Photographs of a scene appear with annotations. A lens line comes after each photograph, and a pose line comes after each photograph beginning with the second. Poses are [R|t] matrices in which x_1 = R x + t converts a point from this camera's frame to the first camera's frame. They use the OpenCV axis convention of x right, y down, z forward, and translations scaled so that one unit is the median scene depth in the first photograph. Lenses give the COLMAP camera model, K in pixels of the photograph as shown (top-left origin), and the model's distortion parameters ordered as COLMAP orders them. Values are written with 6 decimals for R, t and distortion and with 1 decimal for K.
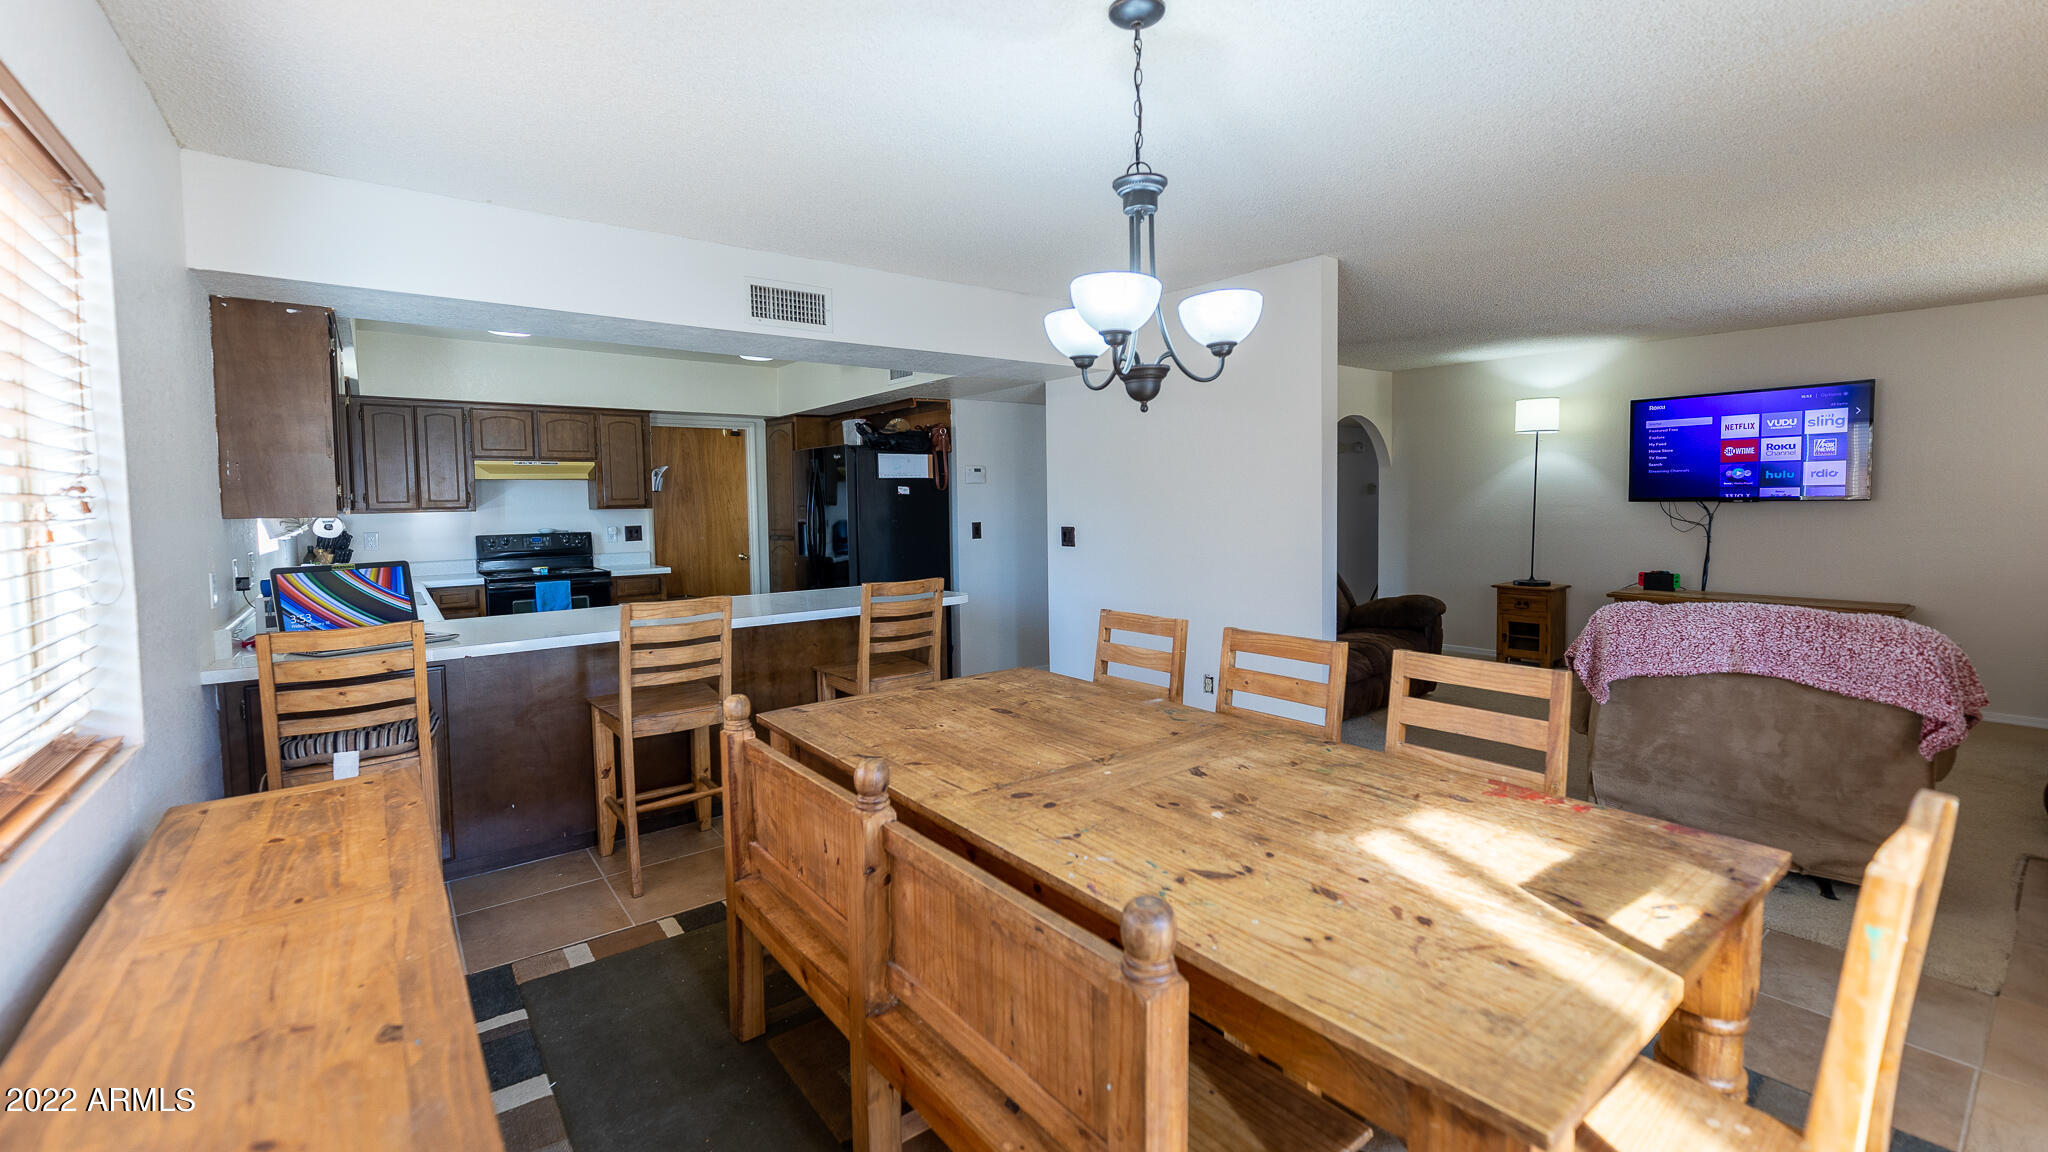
lens RADIAL K [[836.7, 0, 1029.7], [0, 836.7, 543.8], [0, 0, 1]] dist [-0.007729, 0.001454]
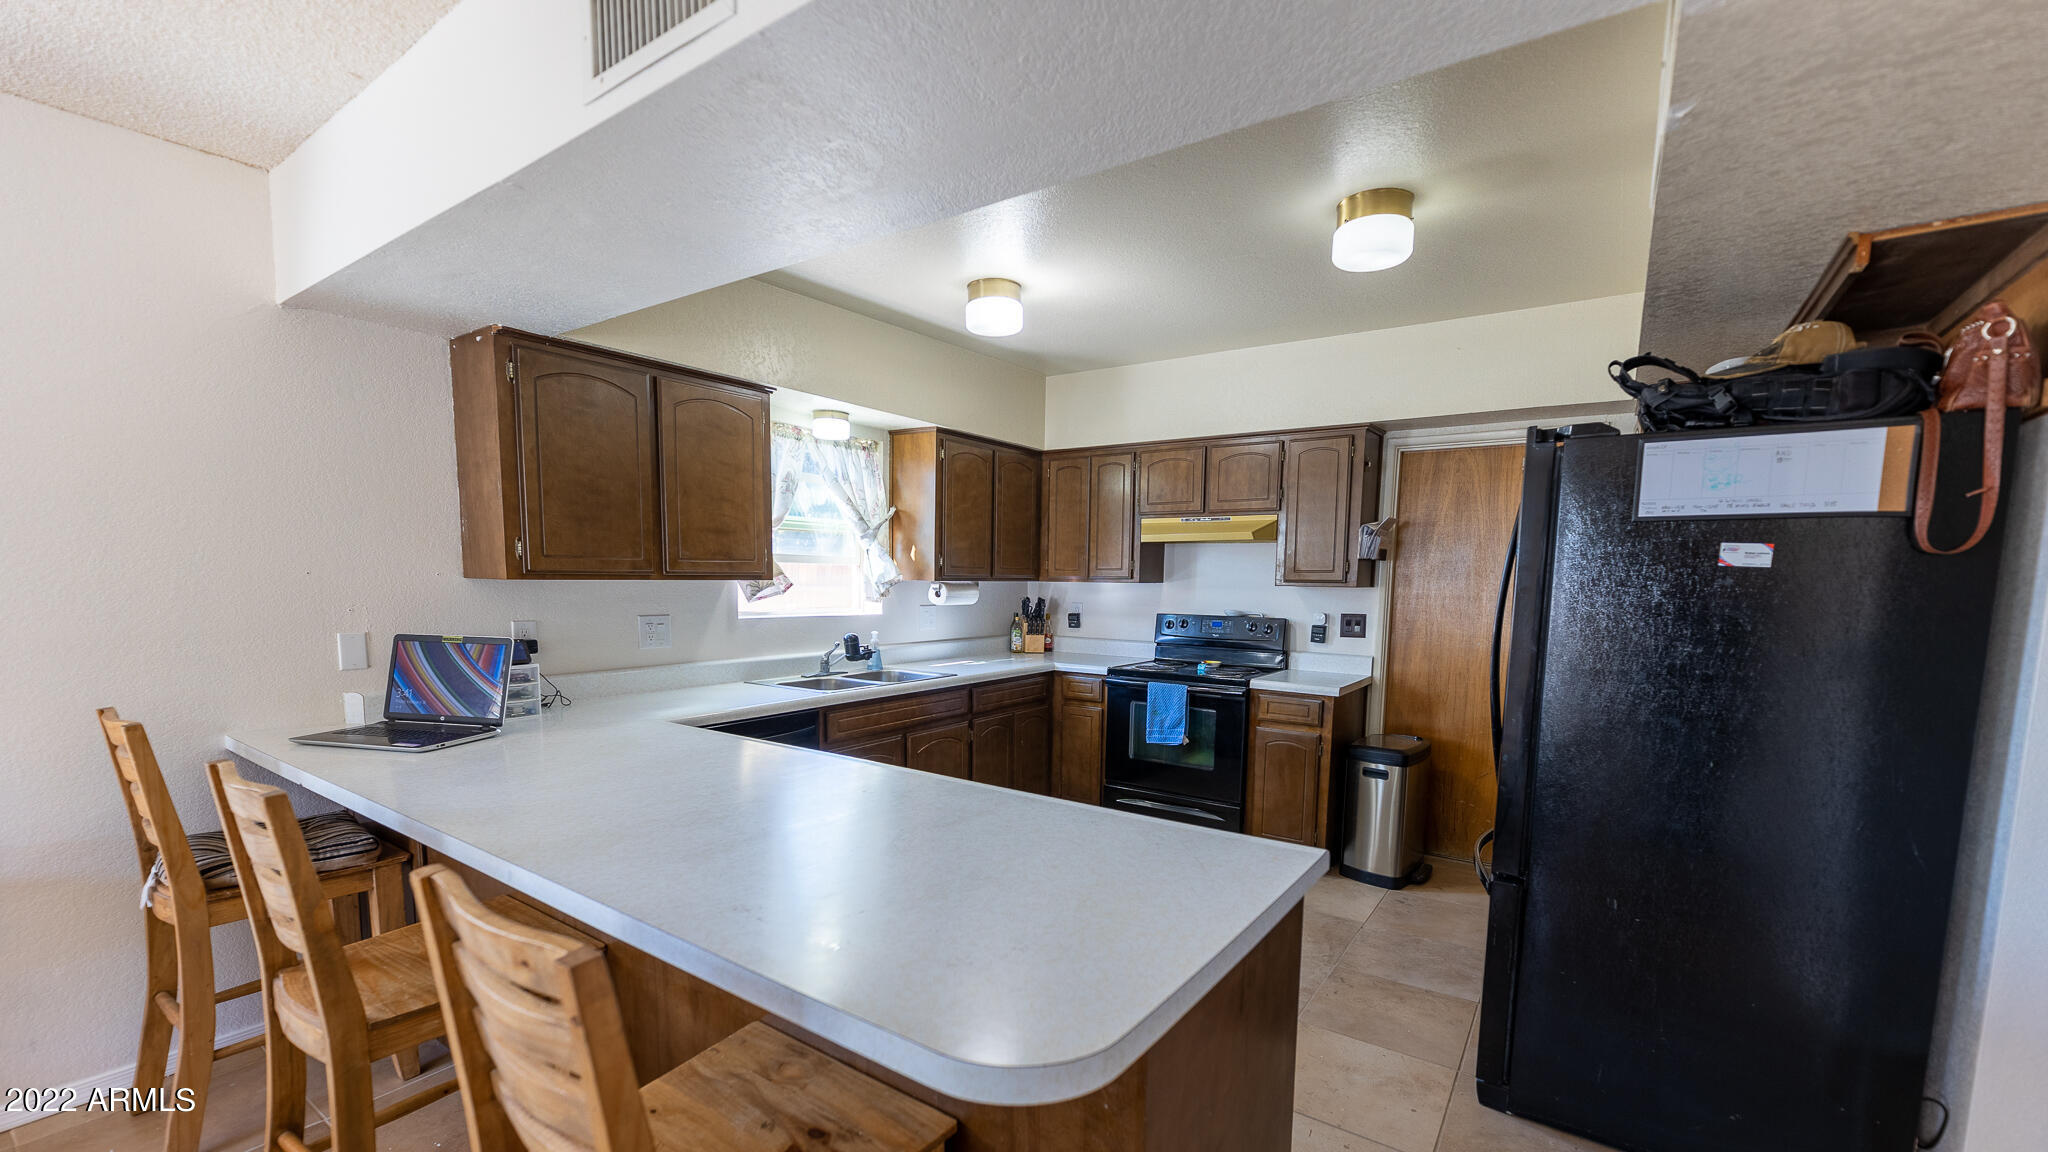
lens RADIAL K [[836.7, 0, 1009.5], [0, 836.7, 671.7], [0, 0, 1]] dist [-0.007729, 0.001454]
pose [[0.278841, 0.128699, -0.951675, 0.070325], [-0.068022, 0.991137, 0.114105, -0.035230], [0.957925, 0.032917, 0.285124, 0.610770]]
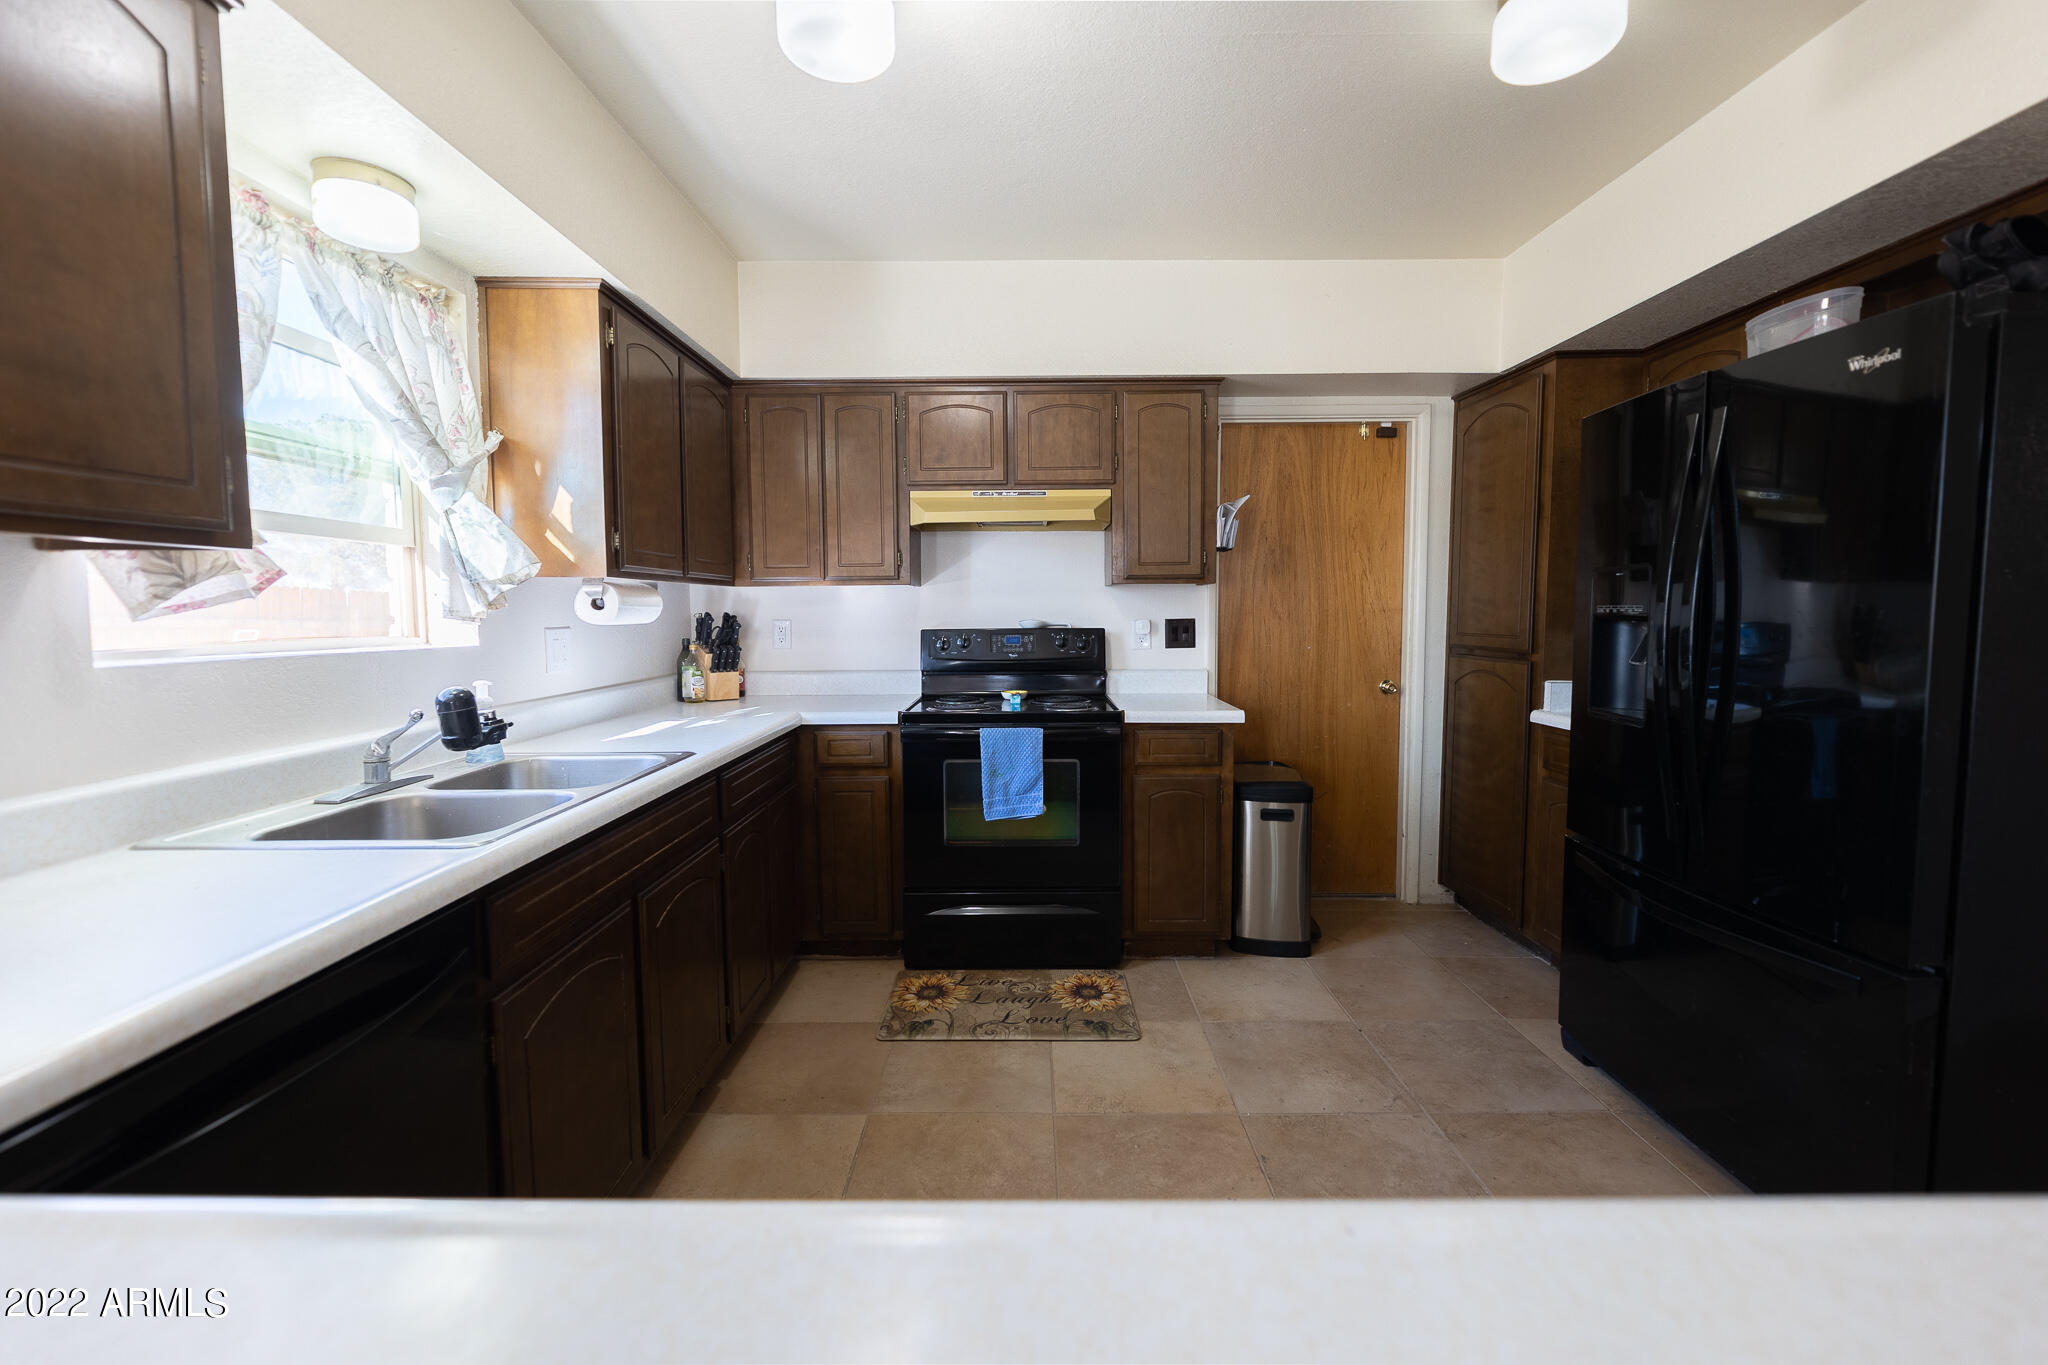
lens RADIAL K [[829.4, 0, 1020.0], [0, 829.4, 667.2], [0, 0, 1]] dist [-0.005725, -0.000284]
pose [[0.781103, 0.053799, -0.622080, -0.248865], [-0.038084, 0.998531, 0.038537, -0.008207], [0.623240, -0.006410, 0.782004, 0.577768]]
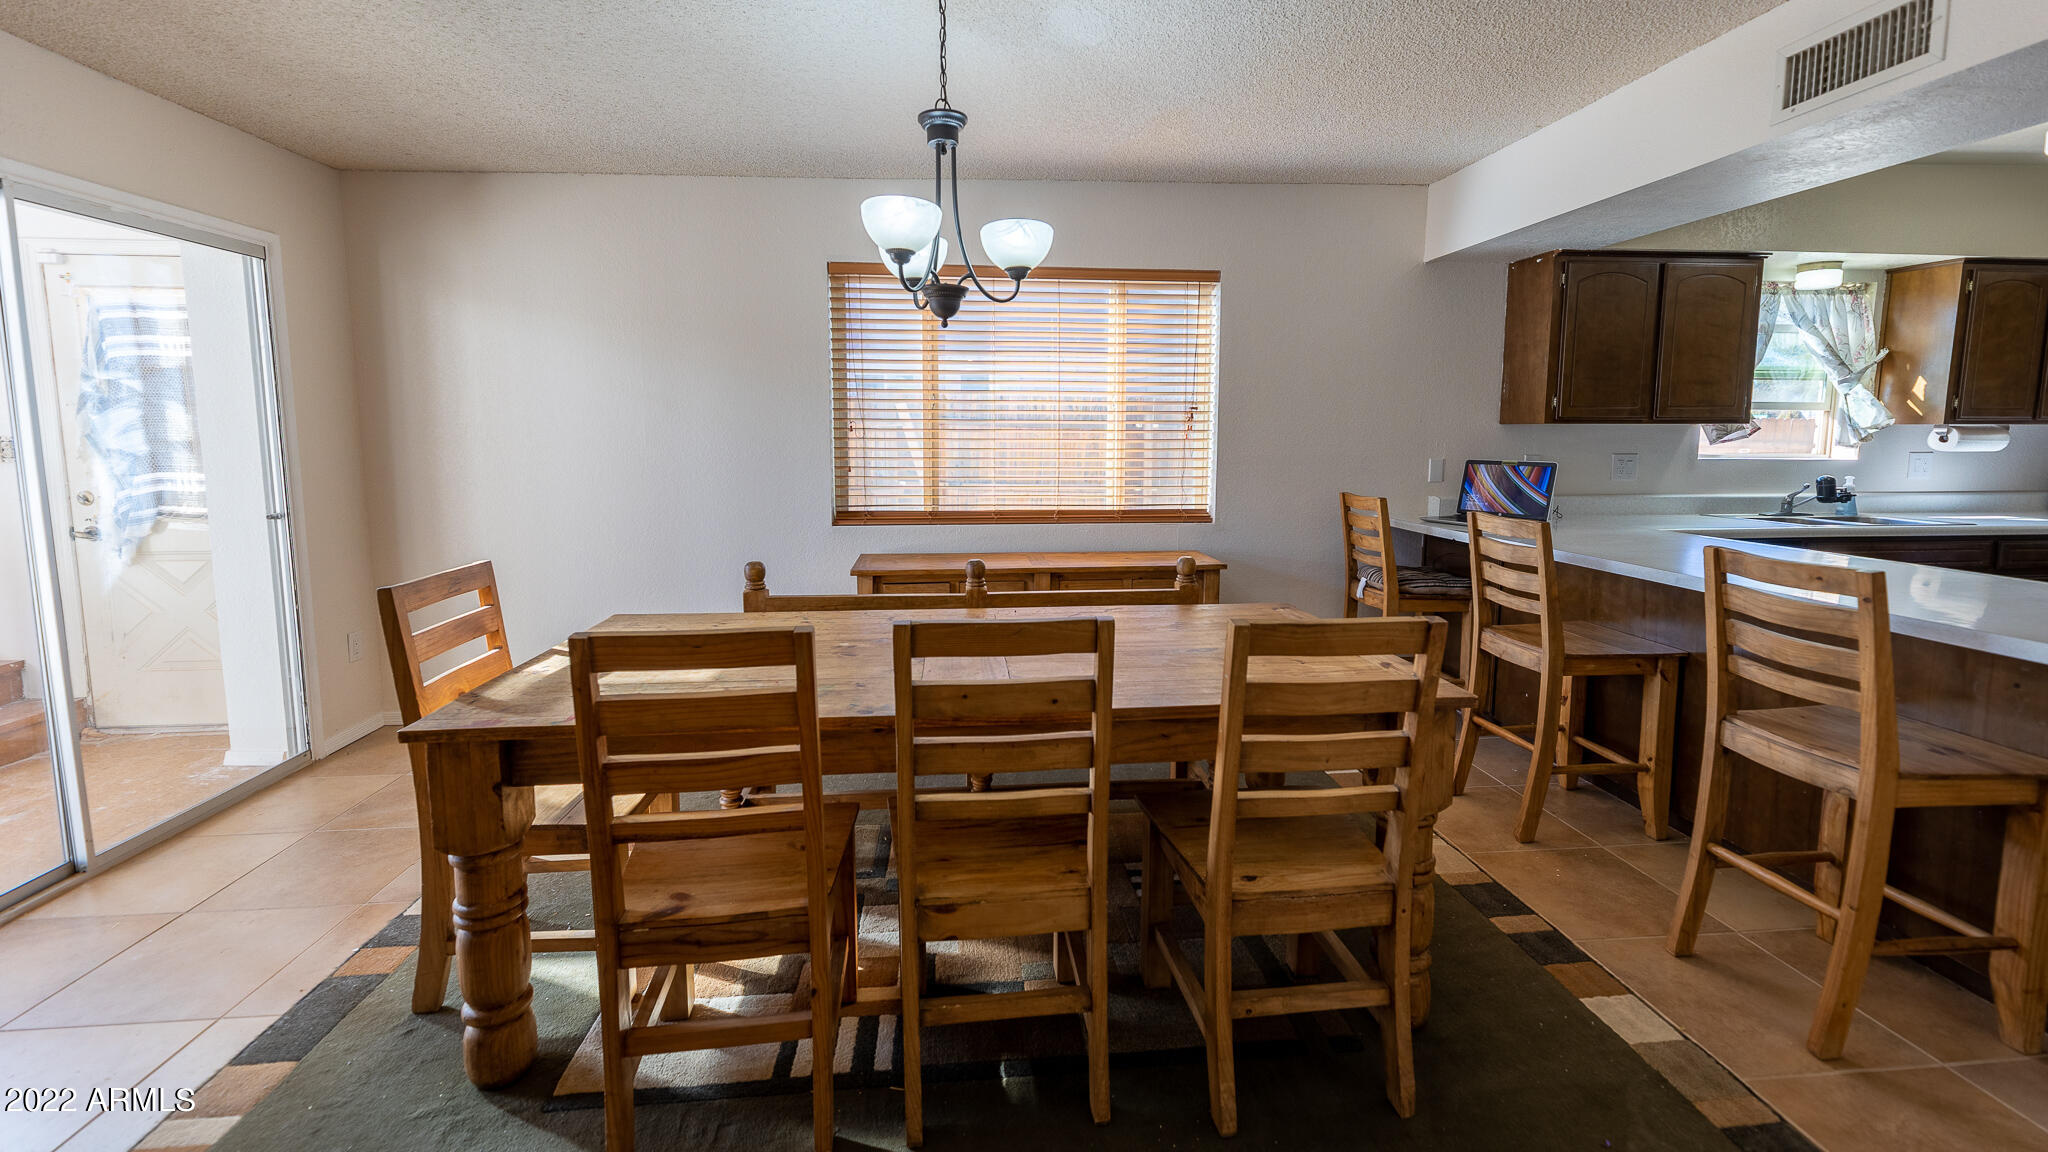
lens RADIAL K [[836.7, 0, 1014.5], [0, 836.7, 523.0], [0, 0, 1]] dist [-0.007729, 0.001454]
pose [[-0.542144, 0.103650, -0.833869, 0.314203], [-0.033500, 0.988908, 0.144702, -0.019754], [0.839618, 0.106384, -0.532658, 0.494517]]
